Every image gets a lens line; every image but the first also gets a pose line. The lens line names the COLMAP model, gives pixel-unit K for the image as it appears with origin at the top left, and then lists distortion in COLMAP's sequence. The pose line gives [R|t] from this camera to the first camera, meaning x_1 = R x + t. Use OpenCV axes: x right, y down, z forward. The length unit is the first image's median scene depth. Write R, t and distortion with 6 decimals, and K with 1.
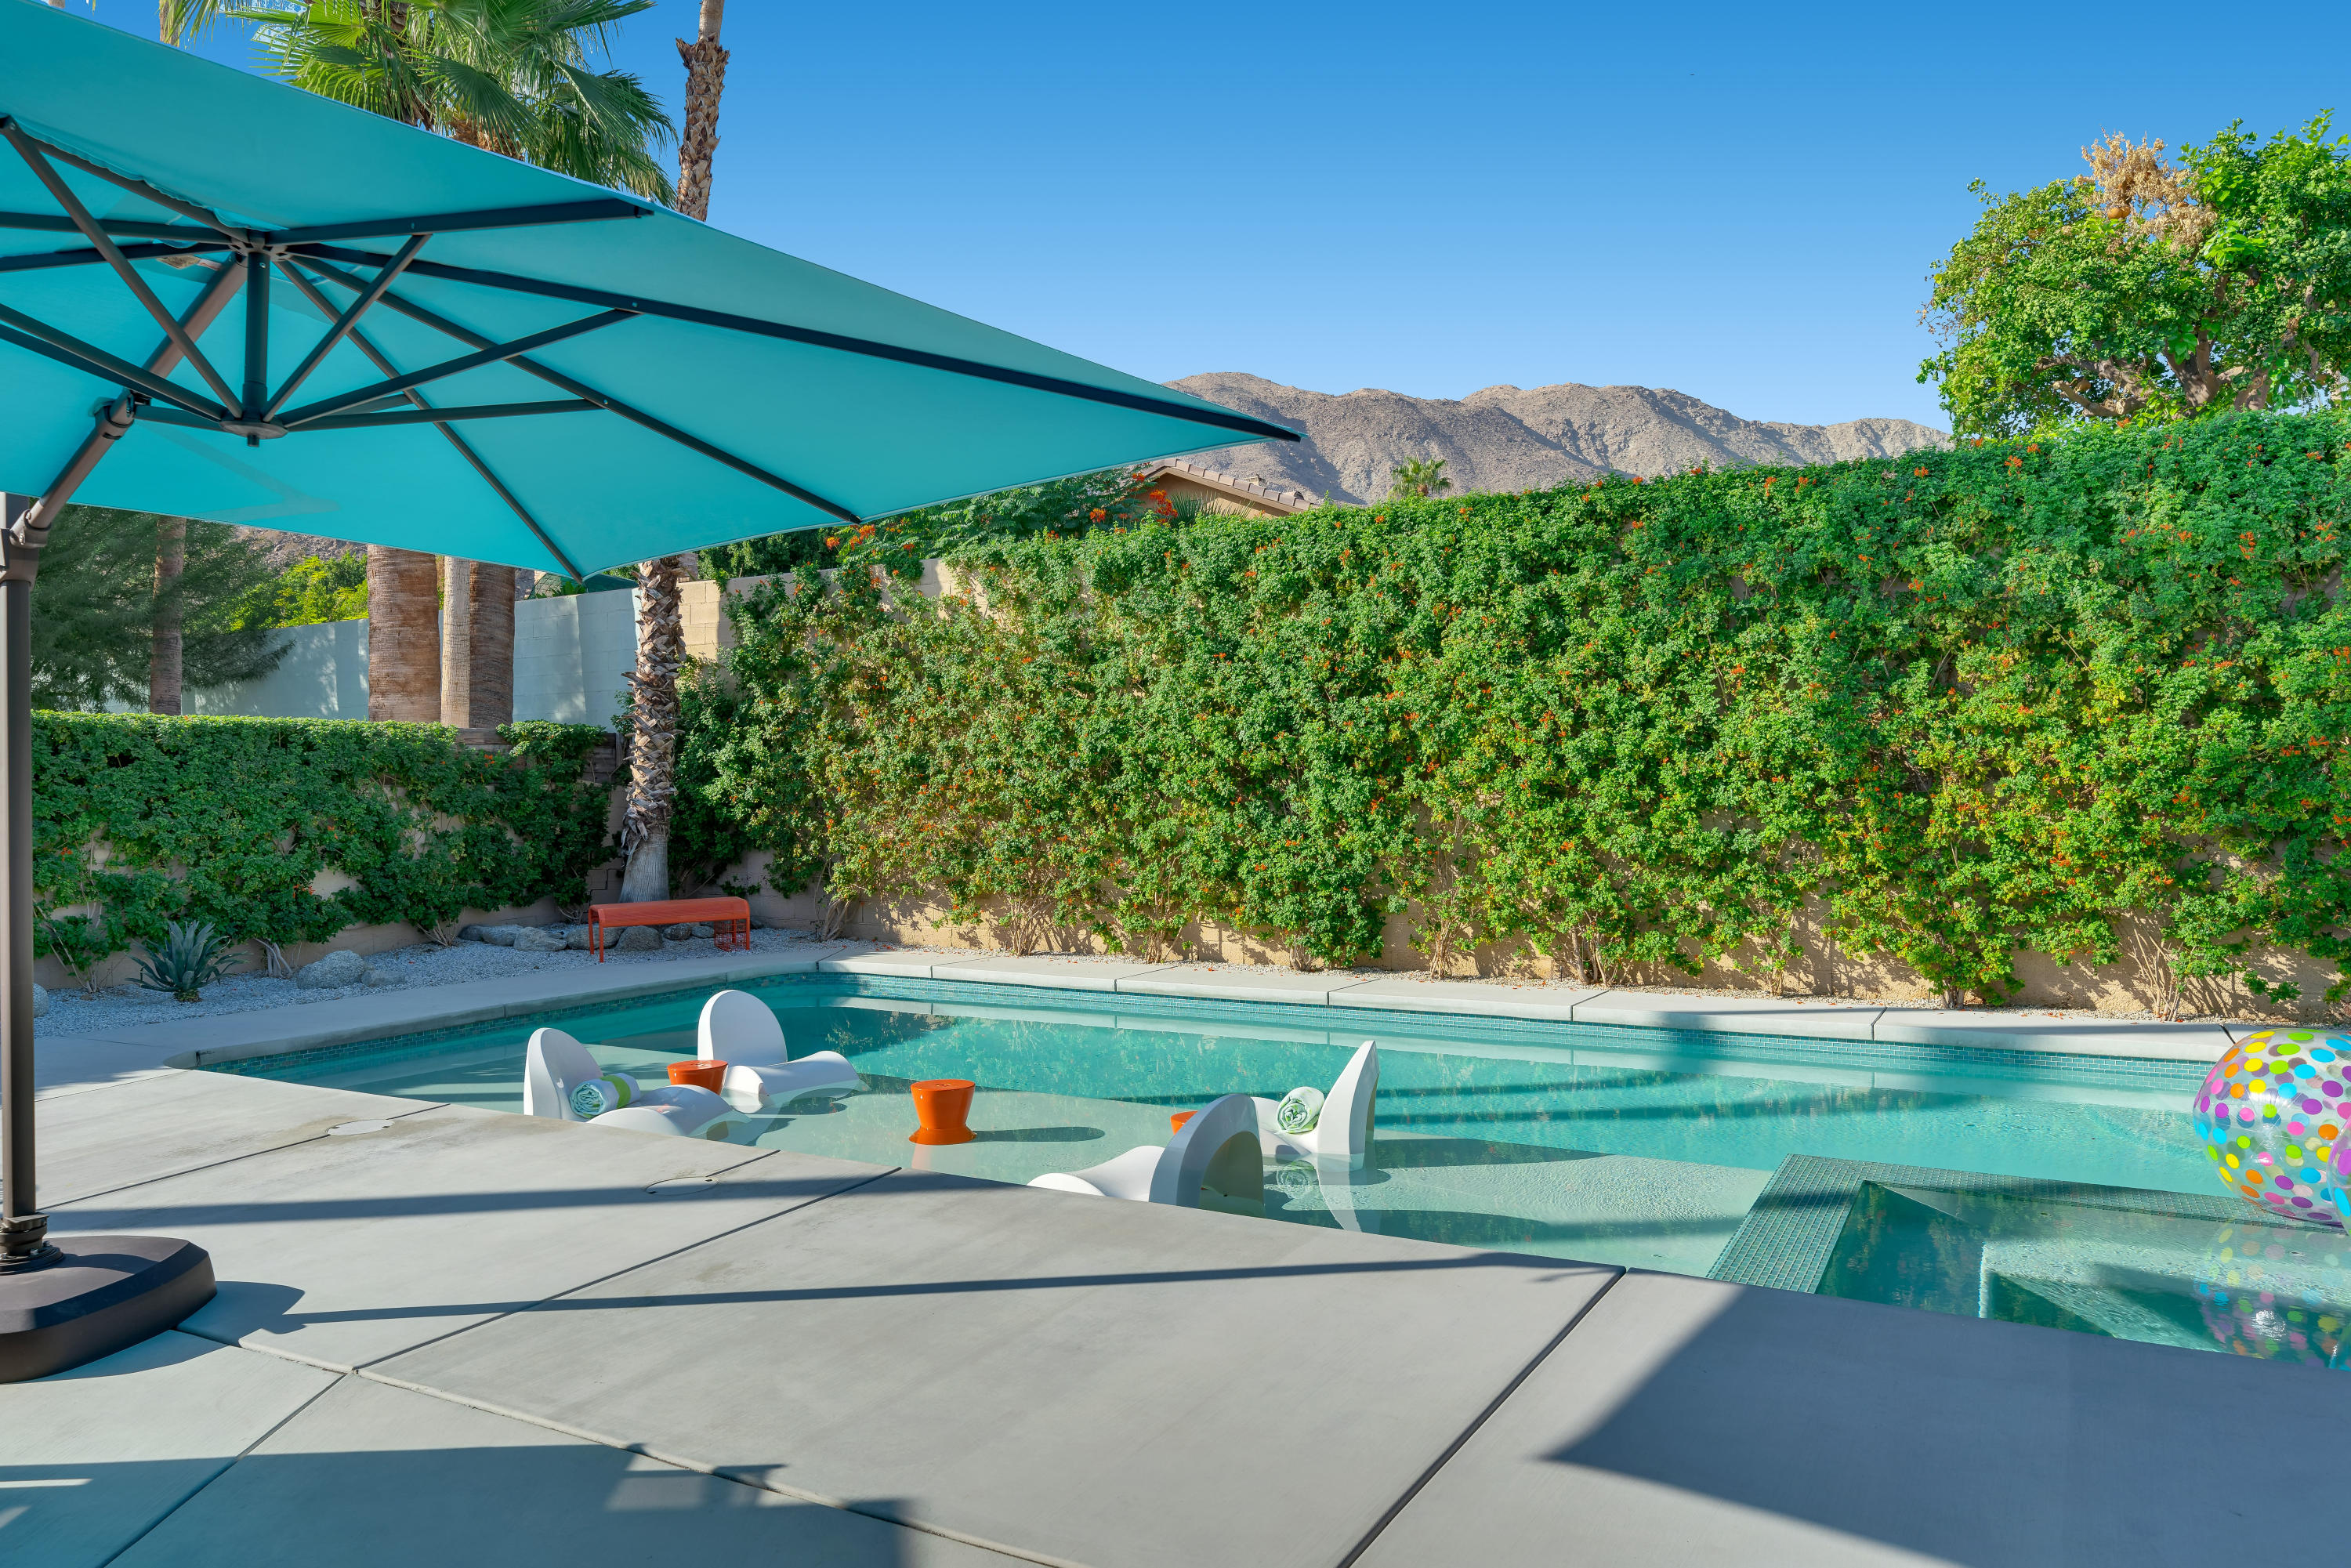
lens RADIAL K [[1559.8, 0, 1167.3], [0, 1559.8, 784.9], [0, 0, 1]] dist [0.002493, 0.000897]
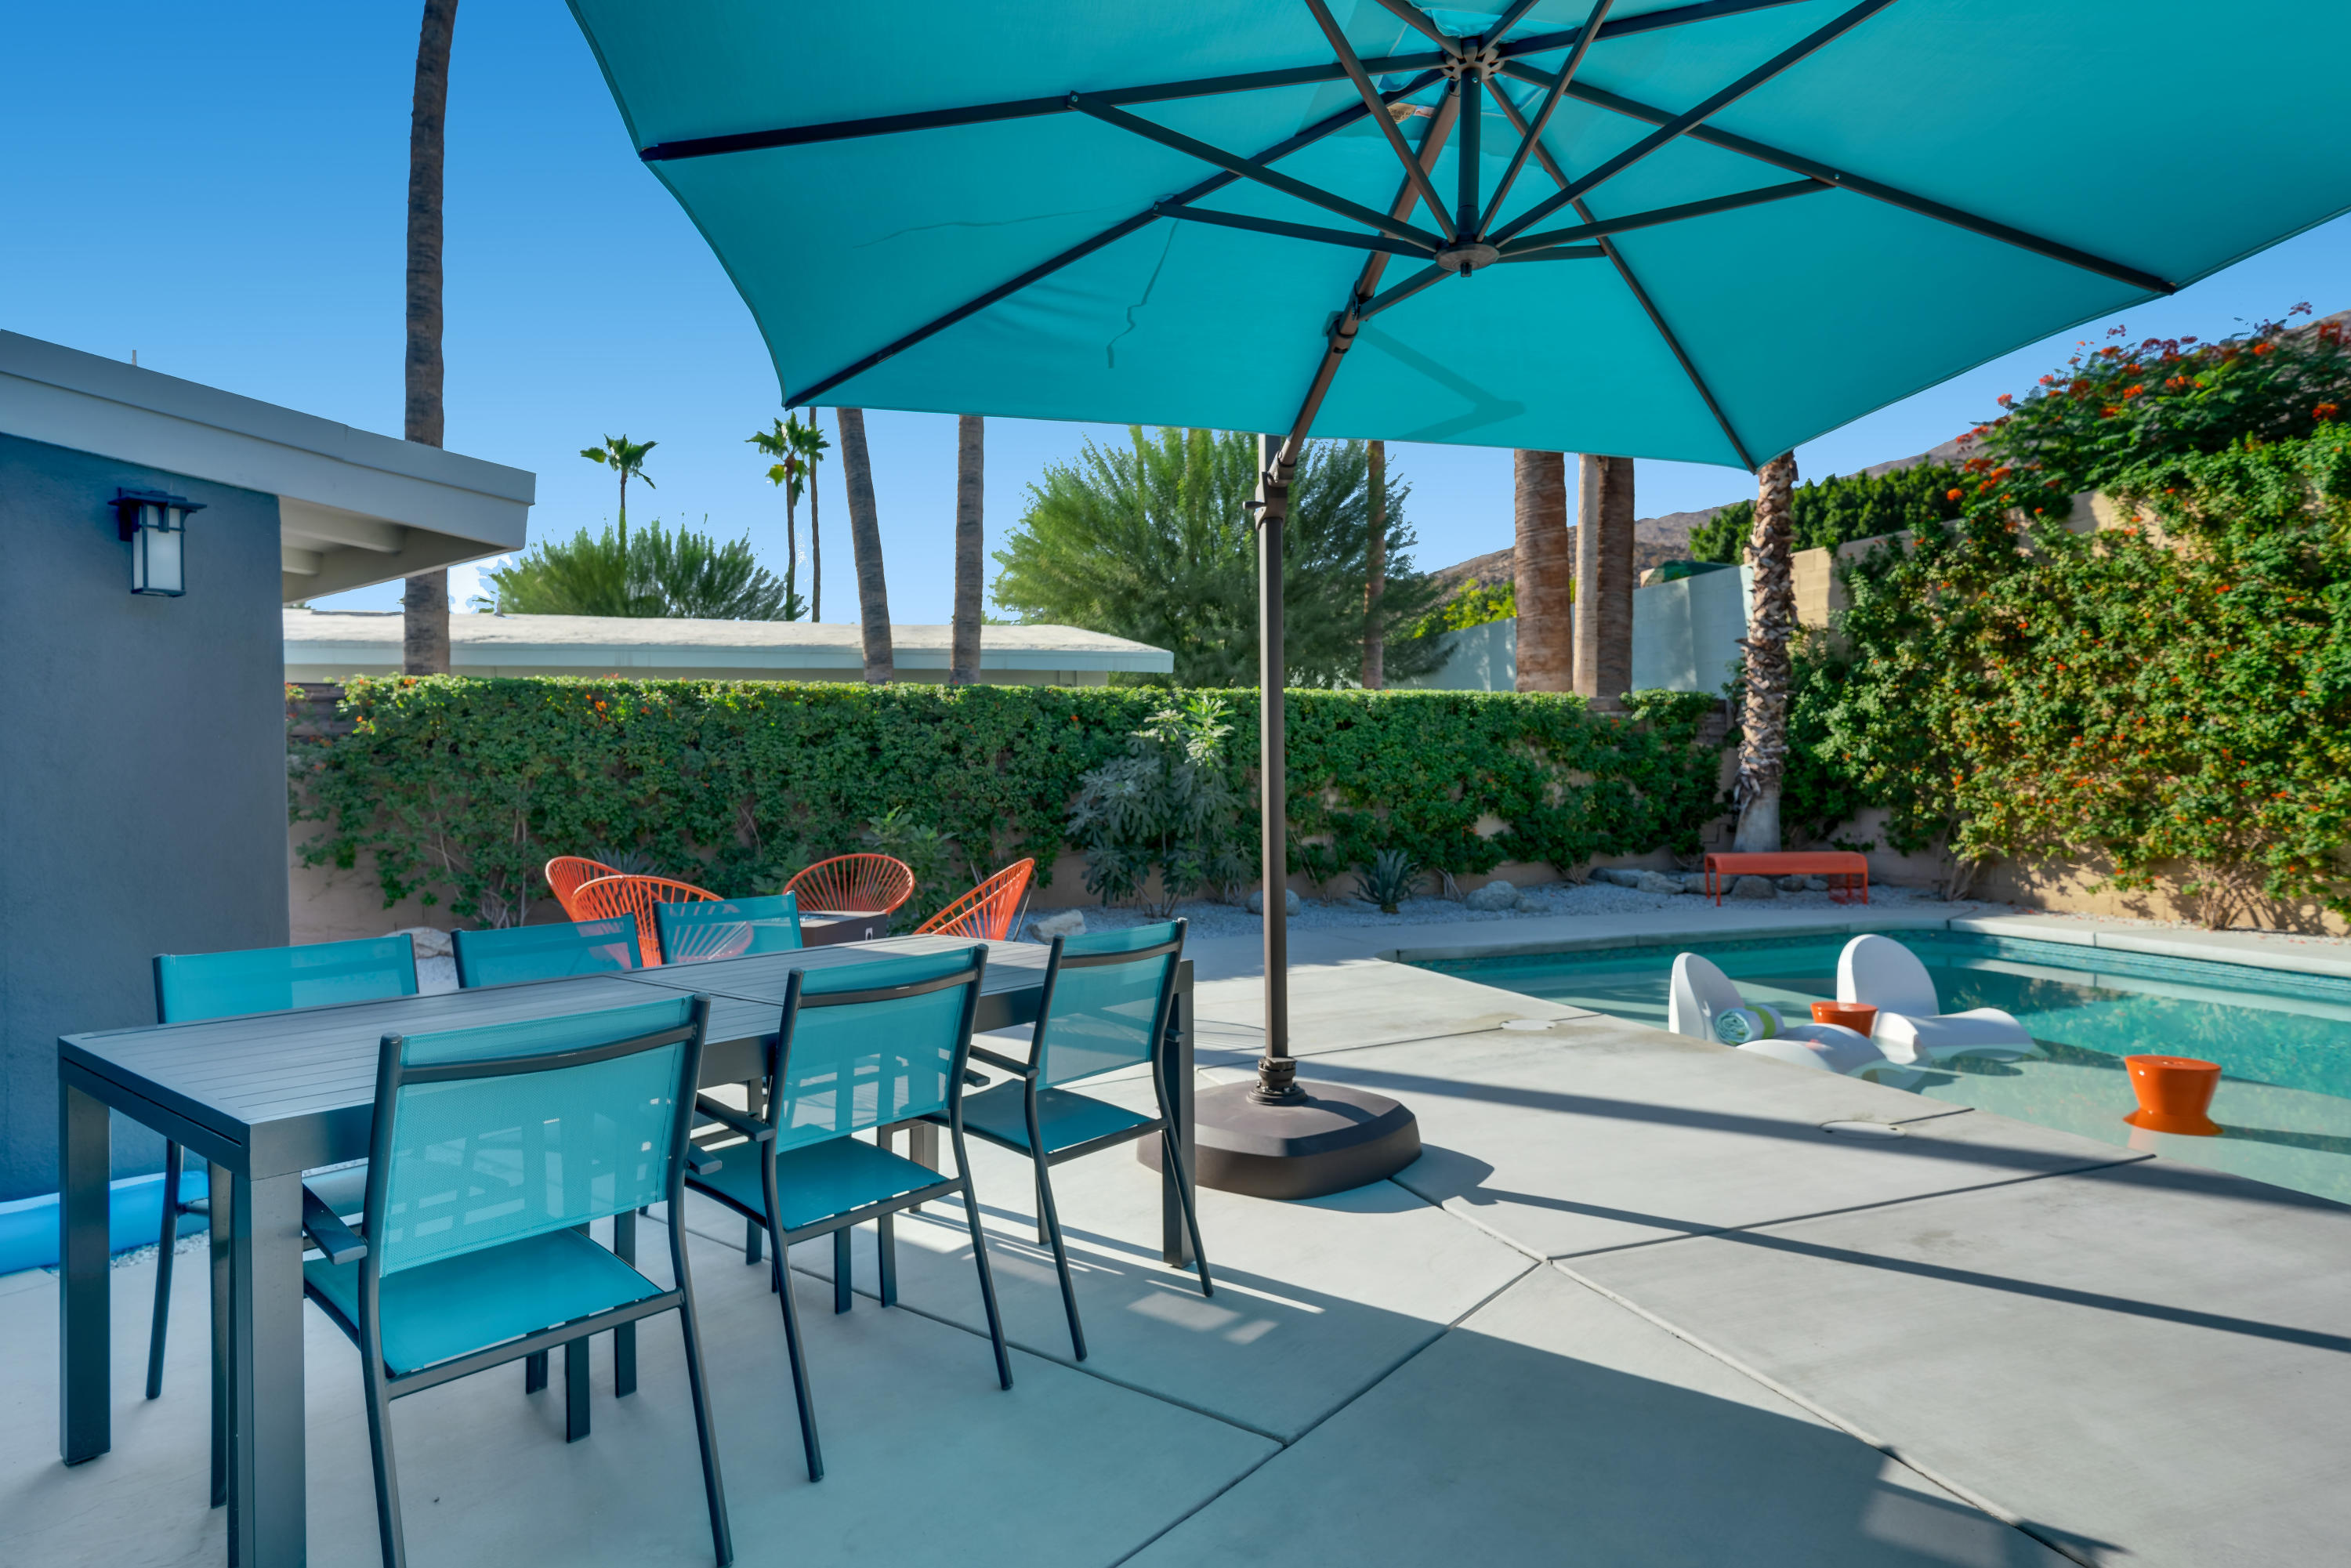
lens RADIAL K [[1323.3, 0, 1169.7], [0, 1323.3, 784.5], [0, 0, 1]] dist [-0.002218, 0.005141]
pose [[0.751299, 0.003574, -0.659953, -0.051752], [0.003418, 0.999951, 0.009306, 0.022776], [0.659953, -0.009247, 0.751250, 0.075196]]
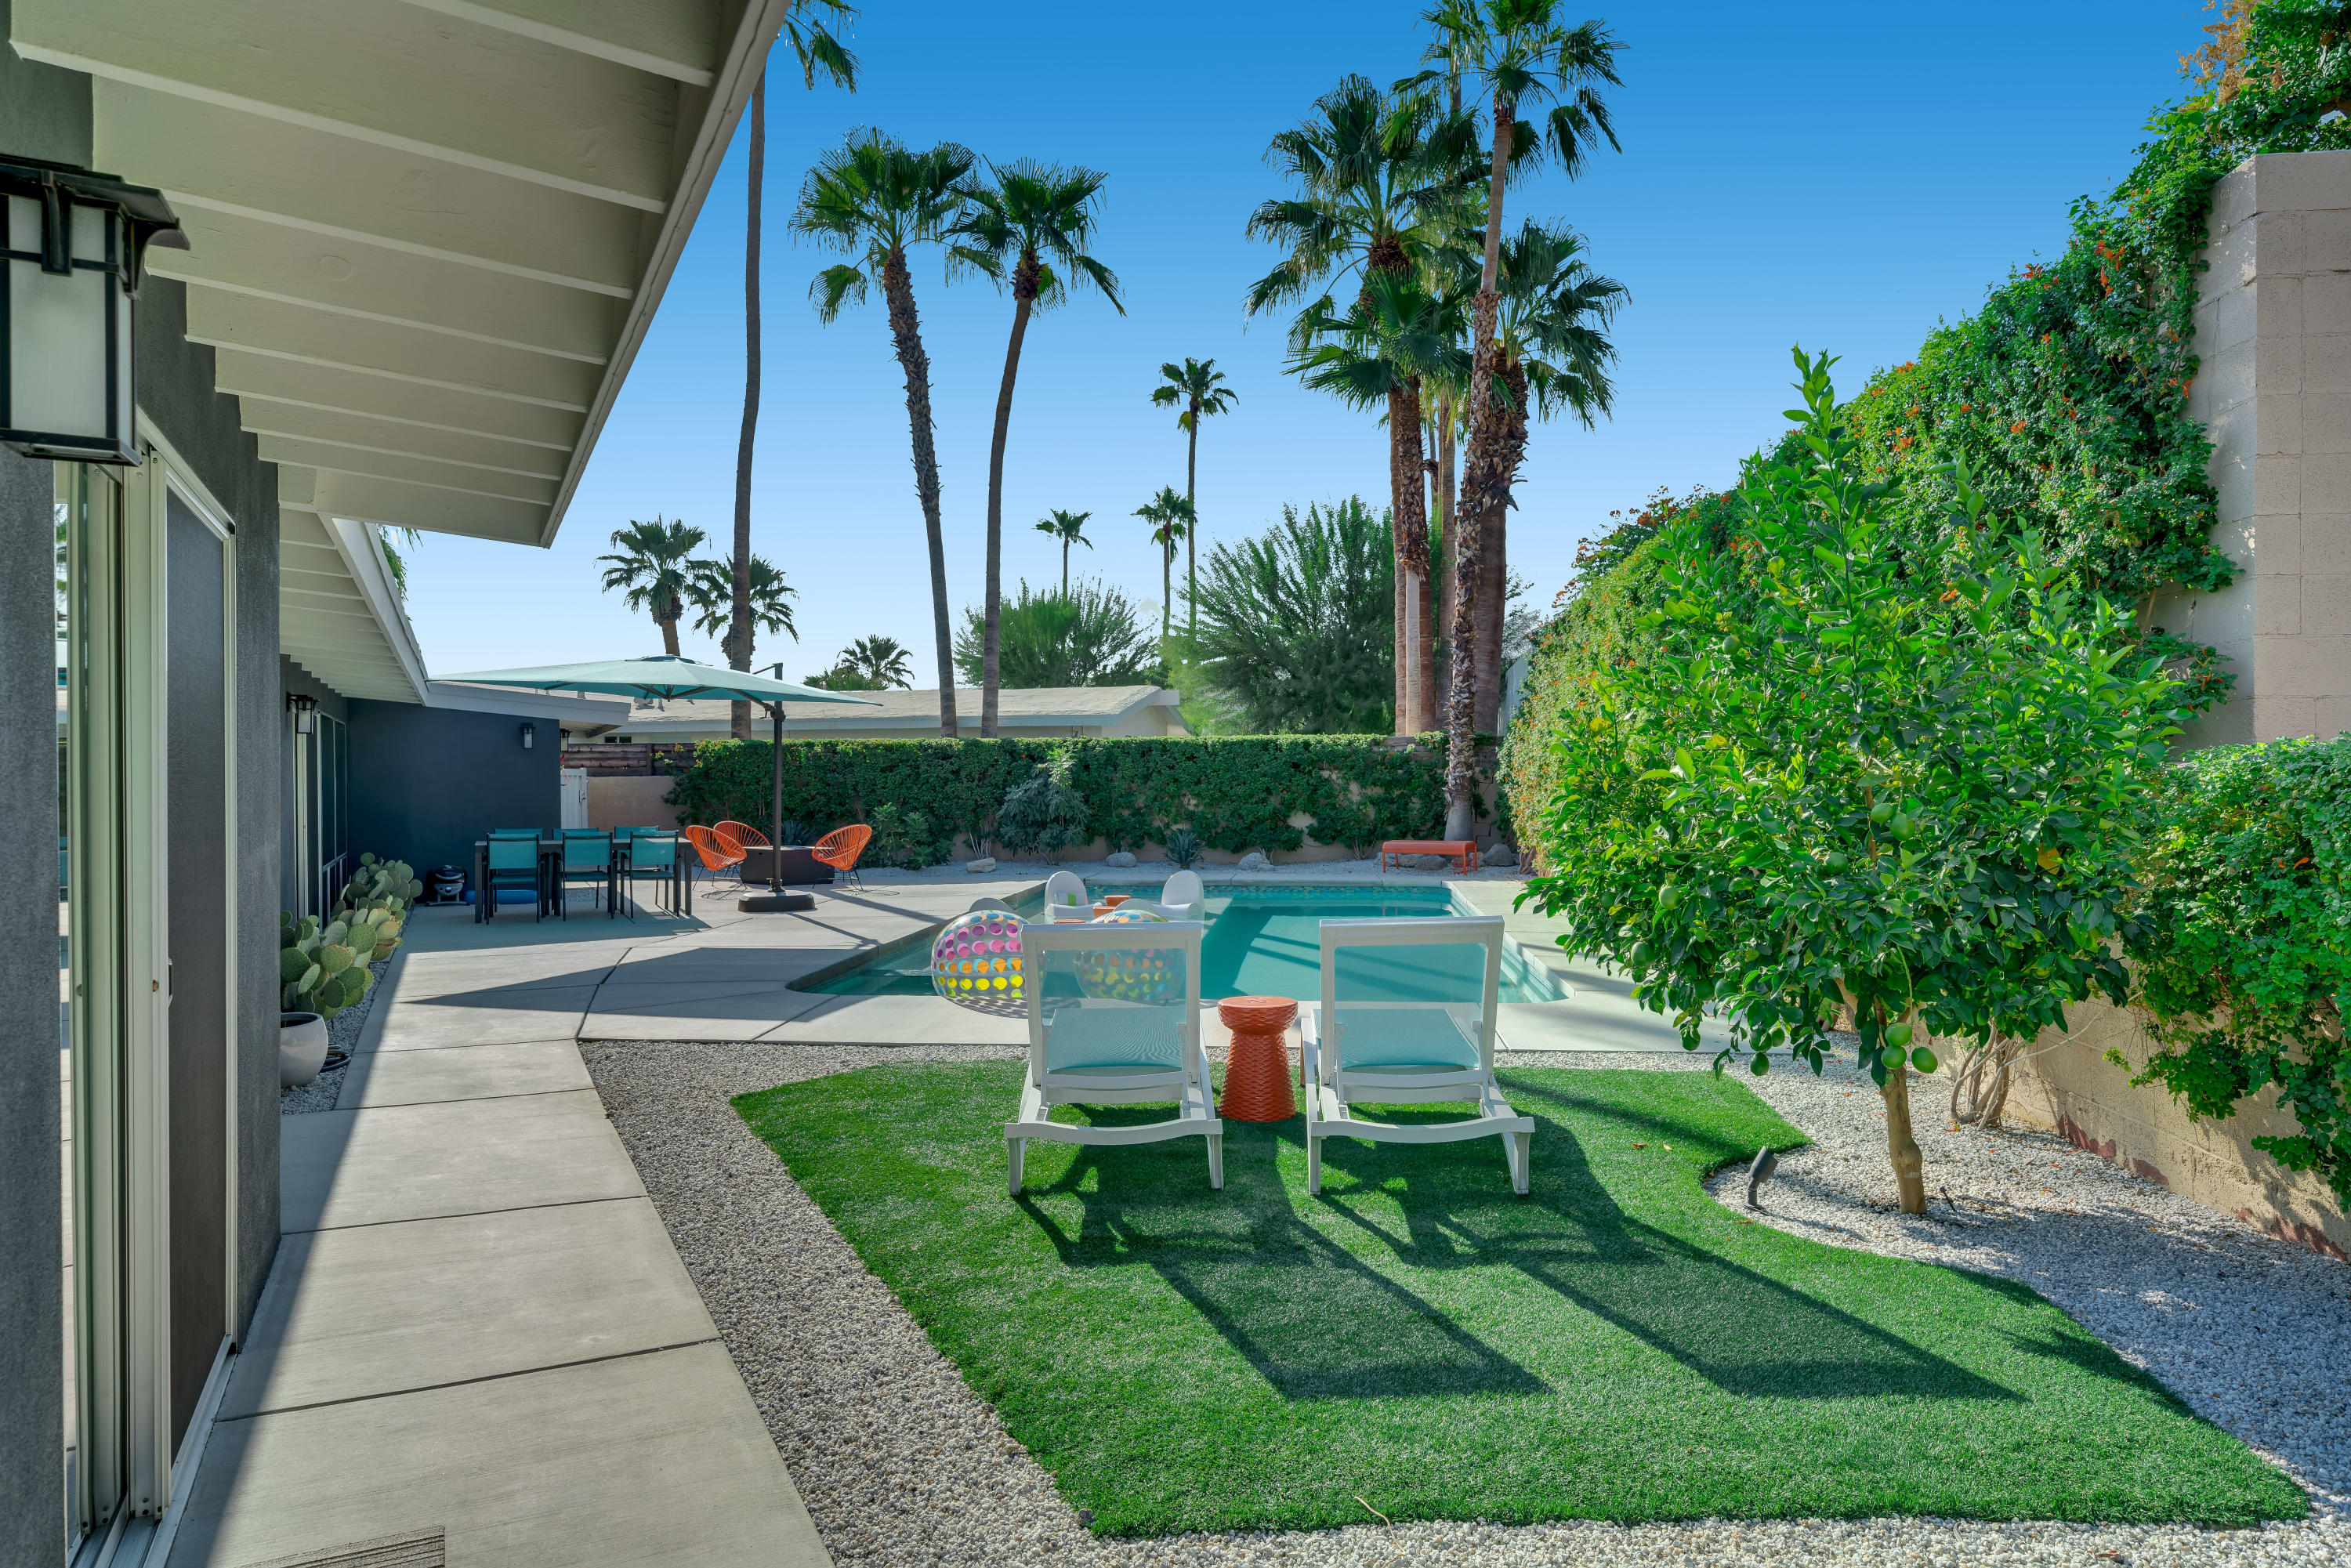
lens RADIAL K [[1467.9, 0, 1176.9], [0, 1467.9, 773.6], [0, 0, 1]] dist [-0.002118, 0.000272]
pose [[0.381010, 0.005278, -0.924556, 1.196385], [-0.000052, 0.999984, 0.005687, -0.005598], [0.924571, -0.002119, 0.381004, 0.201178]]
